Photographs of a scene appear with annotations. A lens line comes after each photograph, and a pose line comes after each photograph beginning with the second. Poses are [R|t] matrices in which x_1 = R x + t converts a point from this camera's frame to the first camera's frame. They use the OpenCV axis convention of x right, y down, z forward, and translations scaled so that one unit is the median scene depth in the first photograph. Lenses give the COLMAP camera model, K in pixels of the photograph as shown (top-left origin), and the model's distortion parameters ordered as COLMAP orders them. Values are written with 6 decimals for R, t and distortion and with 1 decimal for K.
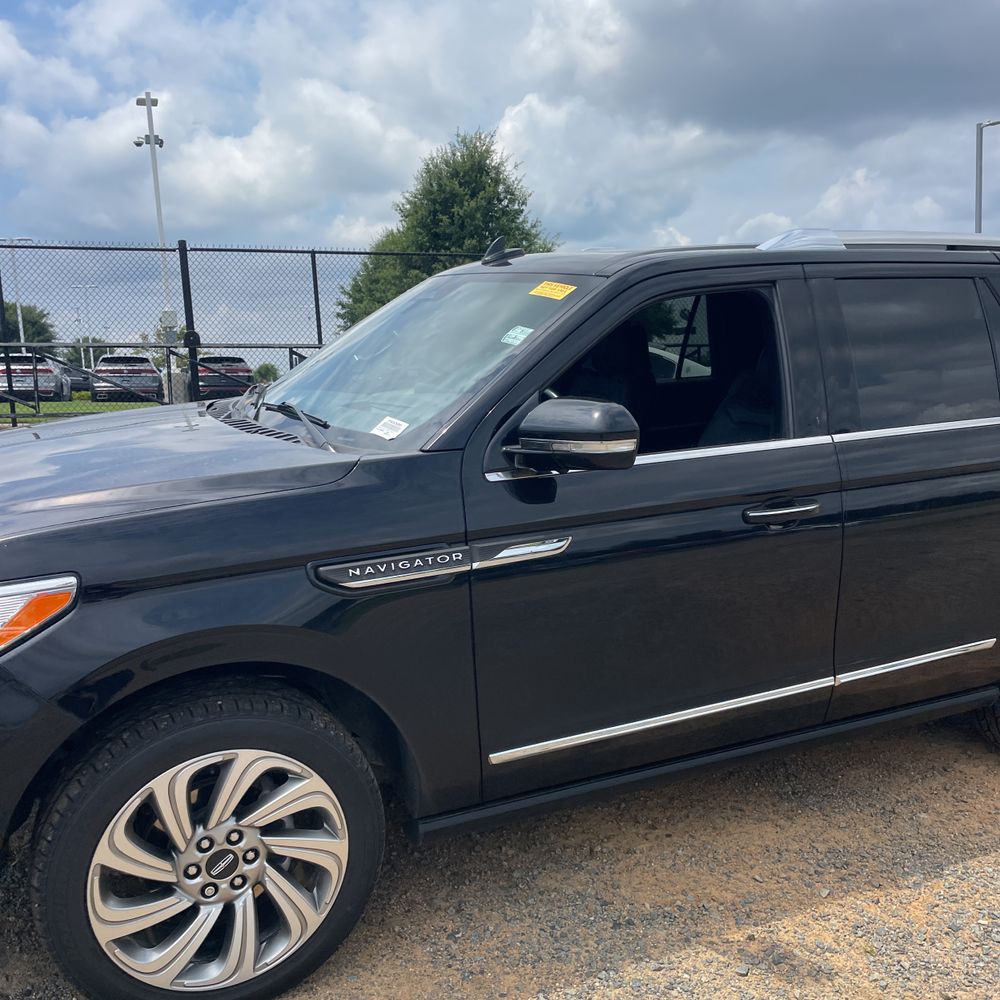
lens RADIAL K [[1001.2, 0, 489.1], [0, 1001.2, 519.2], [0, 0, 1]] dist [0.043883, -0.009358]
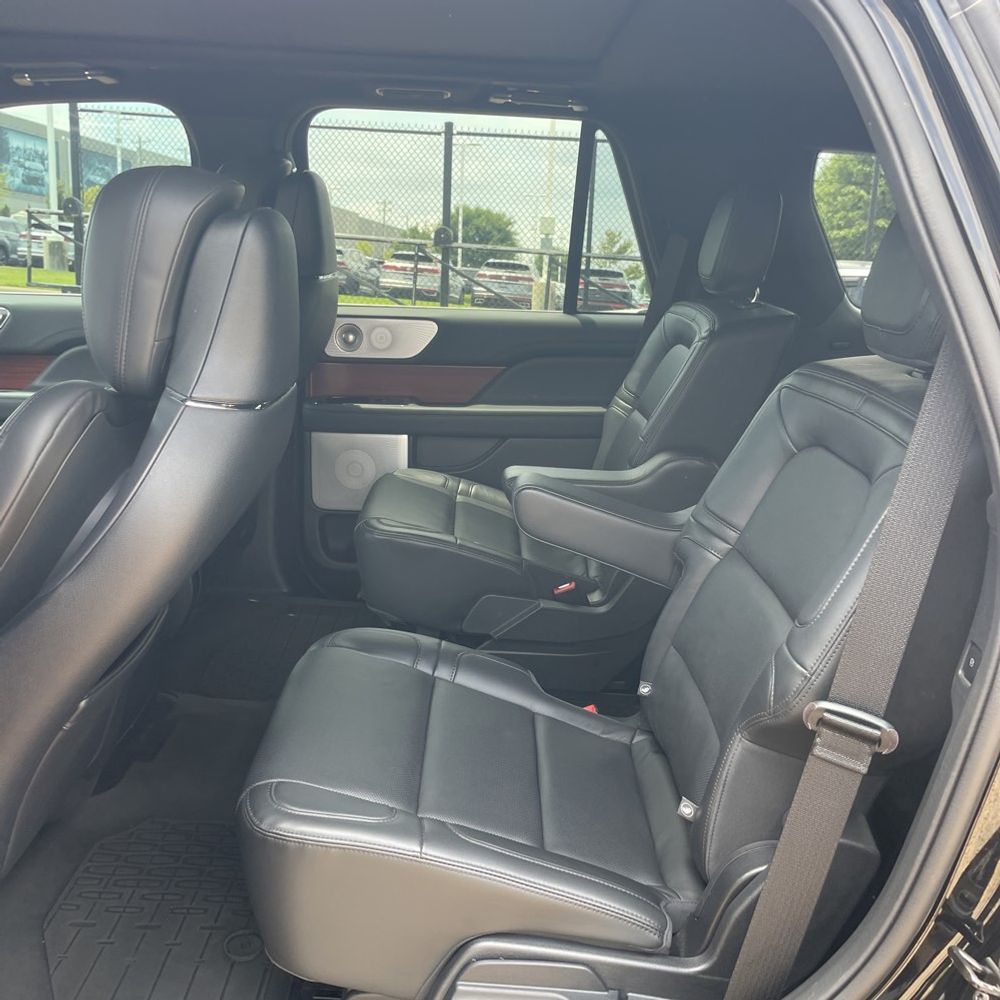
lens RADIAL K [[1007.2, 0, 493.2], [0, 1007.2, 486.2], [0, 0, 1]] dist [0.079428, -0.110385]
pose [[0.897163, 0.164110, -0.410081, 0.143575], [-0.147291, 0.986431, 0.072520, -0.034002], [0.416418, -0.004662, 0.909161, 0.210876]]
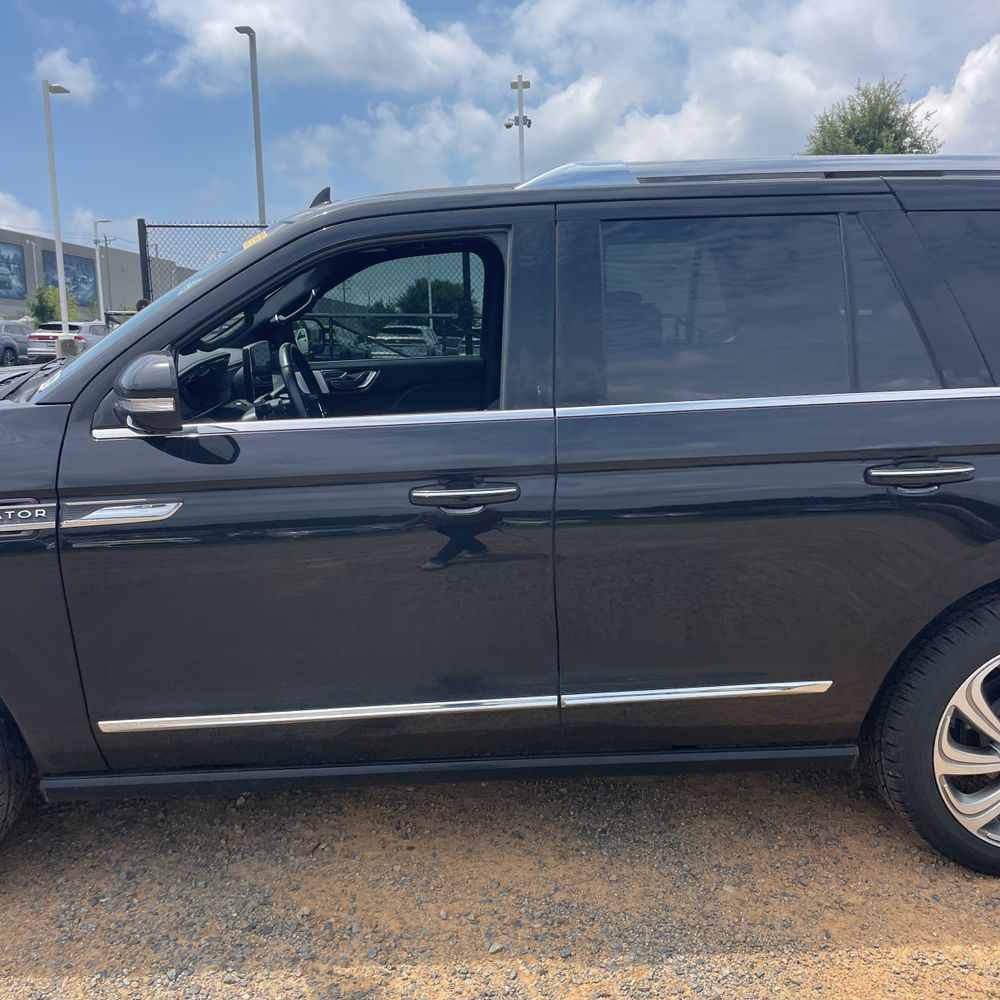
lens RADIAL K [[1005.5, 0, 495.2], [0, 1005.5, 496.1], [0, 0, 1]] dist [0.075921, -0.102228]
pose [[0.920060, 0.067951, -0.385839, 0.148073], [-0.066880, 0.997629, 0.016213, -0.004854], [0.386026, 0.010888, 0.922424, 0.049546]]
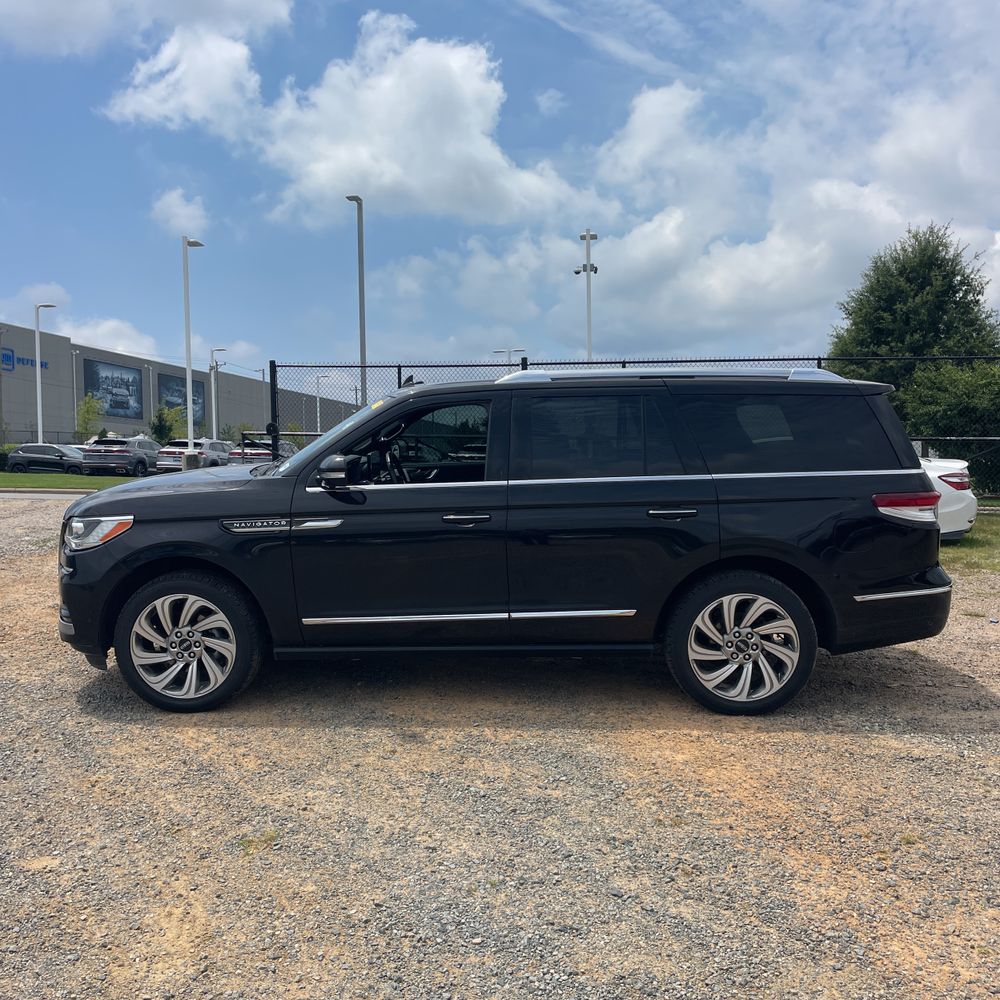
lens RADIAL K [[1003.9, 0, 502.5], [0, 1003.9, 551.1], [0, 0, 1]] dist [0.067977, -0.015099]
pose [[0.887546, 0.061145, -0.456643, 0.281002], [-0.089584, 0.995140, -0.040869, 0.028868], [0.451925, 0.077181, 0.888711, -0.152345]]
